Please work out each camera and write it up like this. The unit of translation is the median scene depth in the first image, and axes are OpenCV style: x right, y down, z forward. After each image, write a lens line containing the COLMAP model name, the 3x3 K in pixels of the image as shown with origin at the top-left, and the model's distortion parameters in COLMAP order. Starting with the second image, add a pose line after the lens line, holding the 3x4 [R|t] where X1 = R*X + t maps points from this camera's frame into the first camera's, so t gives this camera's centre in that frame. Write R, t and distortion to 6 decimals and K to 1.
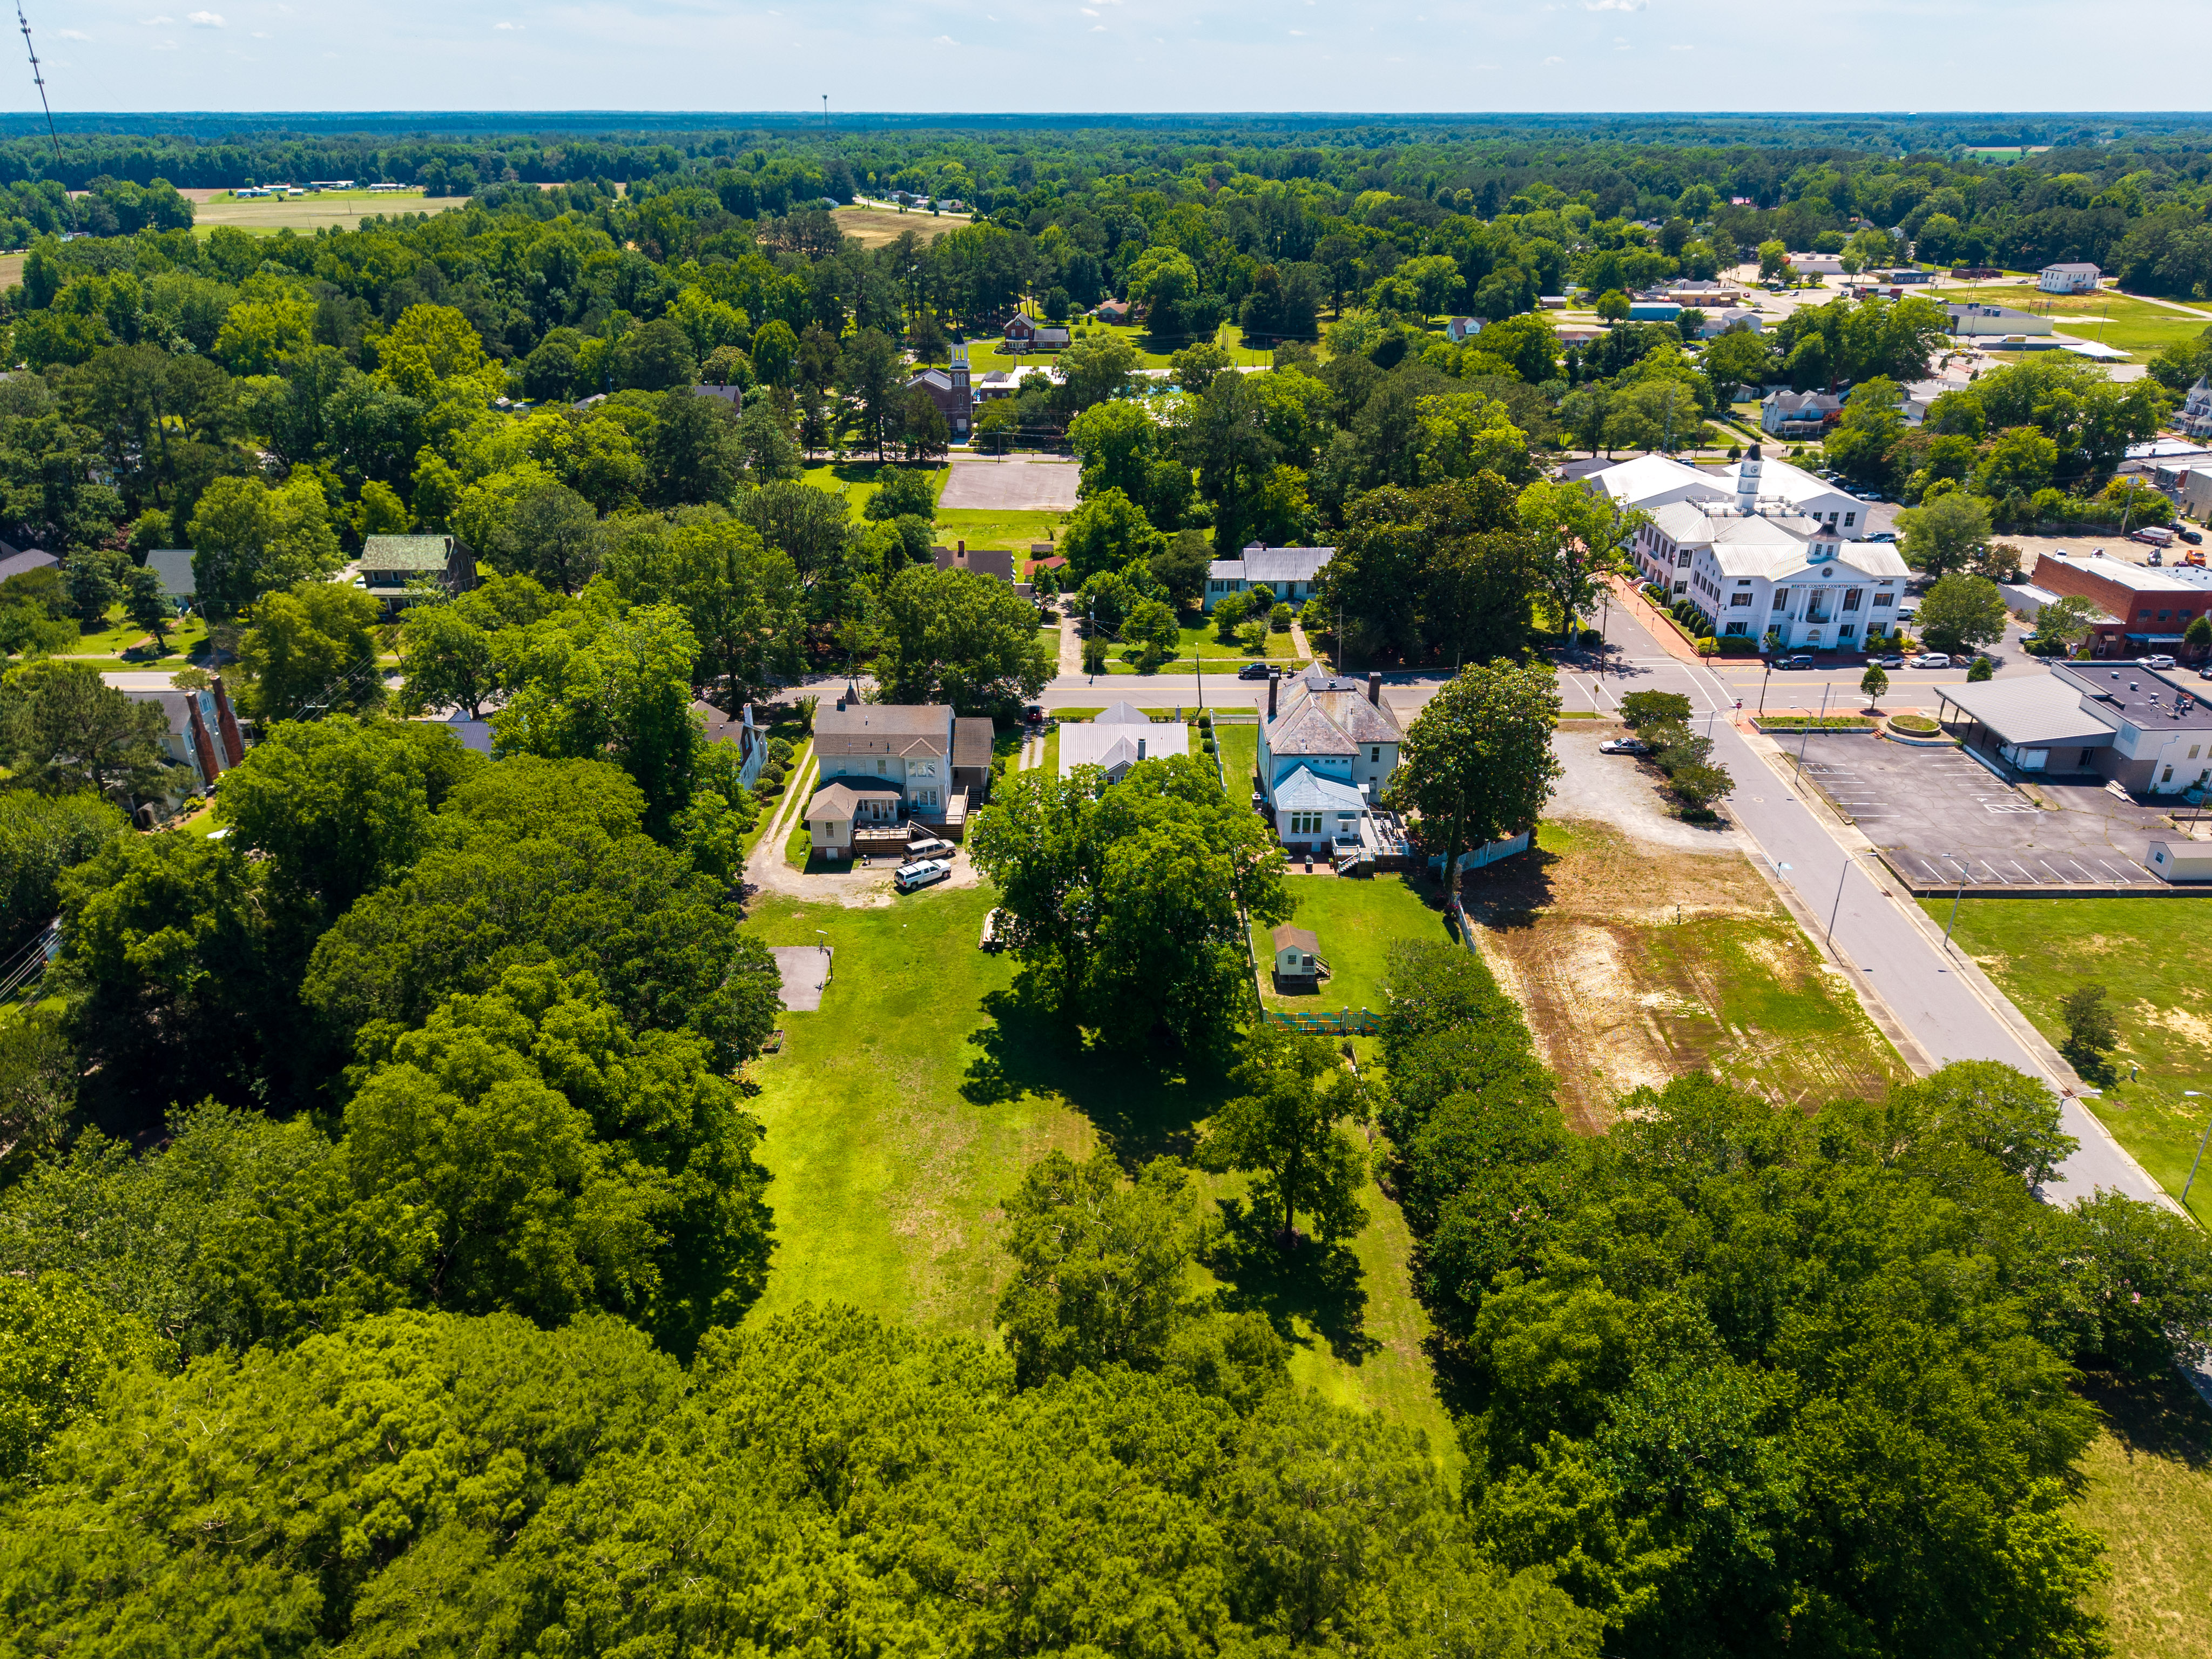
lens RADIAL K [[1474.0, 0, 1106.0], [0, 1474.0, 829.5], [0, 0, 1]] dist [0.069169, -0.103045]
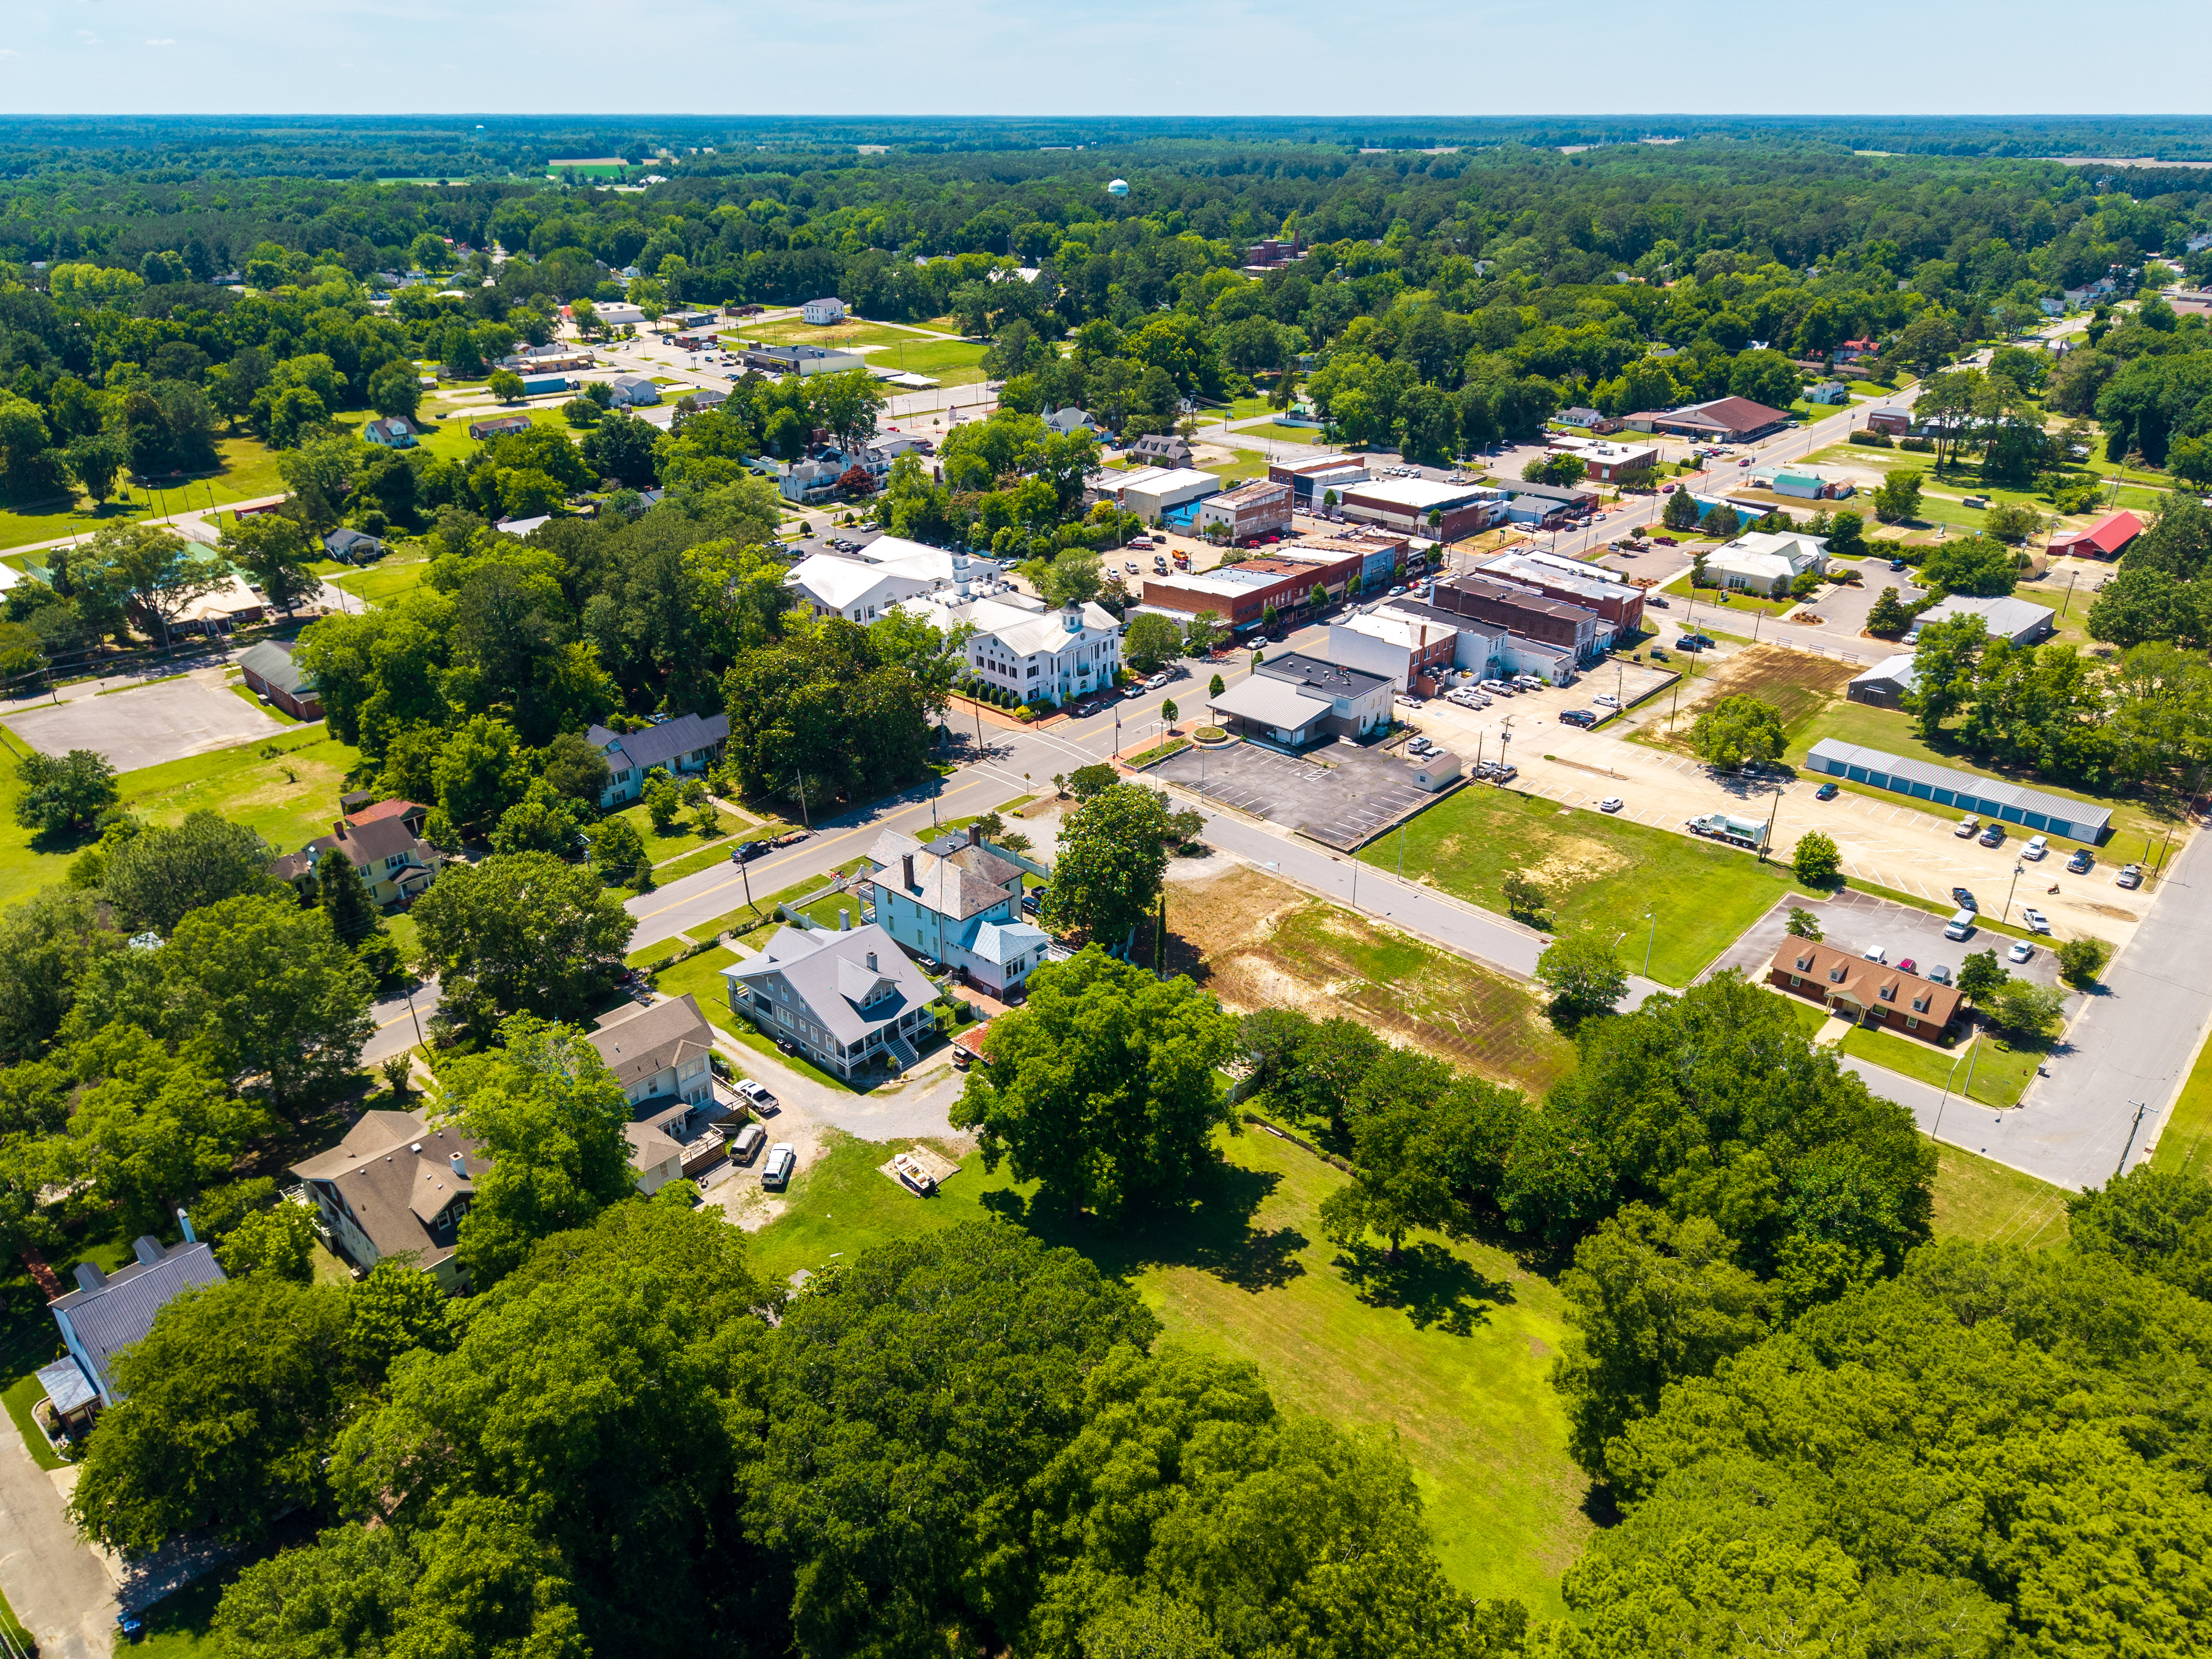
lens RADIAL K [[1474.0, 0, 1106.0], [0, 1474.0, 829.5], [0, 0, 1]] dist [0.069169, -0.103045]
pose [[0.663579, -0.319966, 0.676228, -0.428804], [0.320223, 0.938409, 0.129788, -0.177212], [-0.676107, 0.130420, 0.725169, 0.078584]]
